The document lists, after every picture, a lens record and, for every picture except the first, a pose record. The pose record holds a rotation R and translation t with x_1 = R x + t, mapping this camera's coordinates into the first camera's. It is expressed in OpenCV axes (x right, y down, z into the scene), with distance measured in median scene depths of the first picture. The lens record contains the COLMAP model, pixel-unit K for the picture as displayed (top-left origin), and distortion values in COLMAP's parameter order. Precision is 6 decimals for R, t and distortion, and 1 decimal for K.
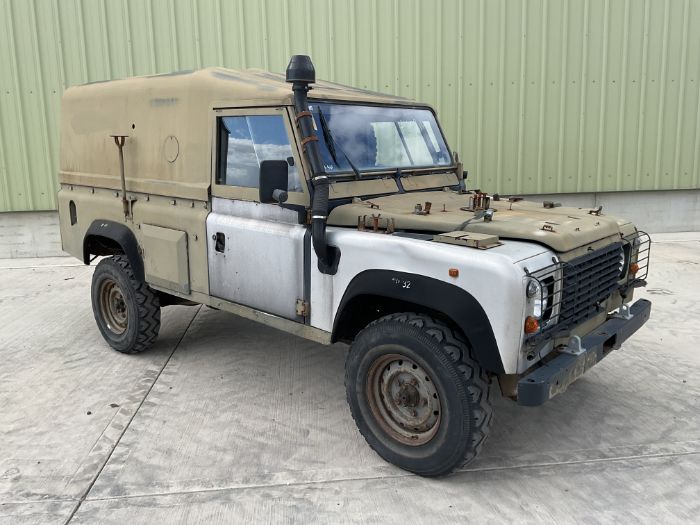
lens RADIAL K [[593.2, 0, 350.0], [0, 593.2, 262.5], [0, 0, 1]] dist [-0.003300, -0.004945]
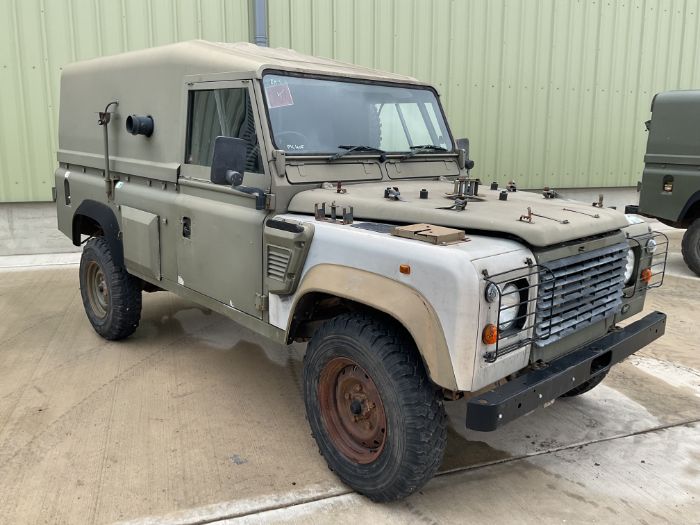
lens RADIAL K [[585.1, 0, 350.0], [0, 585.1, 262.5], [0, 0, 1]] dist [-0.000562, 0.000307]
pose [[0.993828, 0.042473, -0.102478, 0.135654], [-0.040910, 0.999013, 0.017299, -0.004597], [0.103111, -0.013000, 0.994585, 0.111504]]
